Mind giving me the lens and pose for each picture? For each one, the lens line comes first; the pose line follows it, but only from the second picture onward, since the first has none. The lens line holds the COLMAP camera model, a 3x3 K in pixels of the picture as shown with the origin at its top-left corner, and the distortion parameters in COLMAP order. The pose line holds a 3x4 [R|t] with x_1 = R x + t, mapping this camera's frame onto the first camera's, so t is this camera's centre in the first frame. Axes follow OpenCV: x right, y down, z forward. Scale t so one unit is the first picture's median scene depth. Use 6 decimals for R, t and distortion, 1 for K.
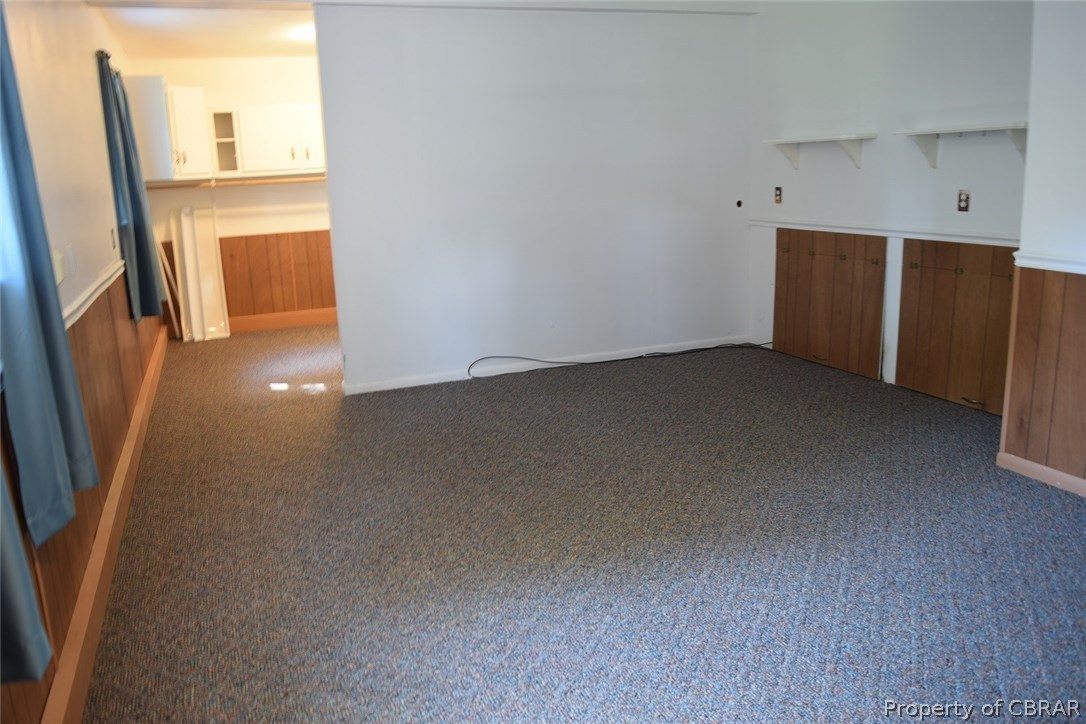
lens RADIAL K [[858.9, 0, 544.0], [0, 858.9, 361.5], [0, 0, 1]] dist [-0.011972, -0.003125]
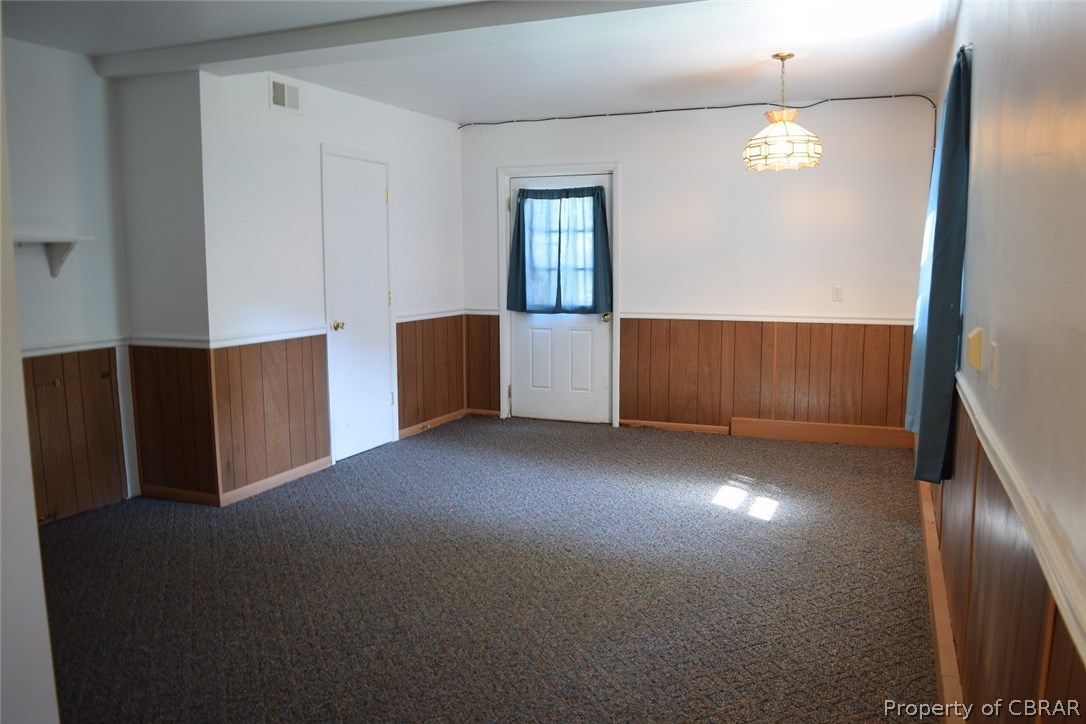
lens RADIAL K [[858.9, 0, 544.2], [0, 858.9, 364.6], [0, 0, 1]] dist [-0.011972, -0.003125]
pose [[-0.712813, -0.049320, 0.699618, -0.700369], [0.187921, 0.947620, 0.258268, -0.323258], [-0.675710, 0.315569, -0.666207, 1.505495]]
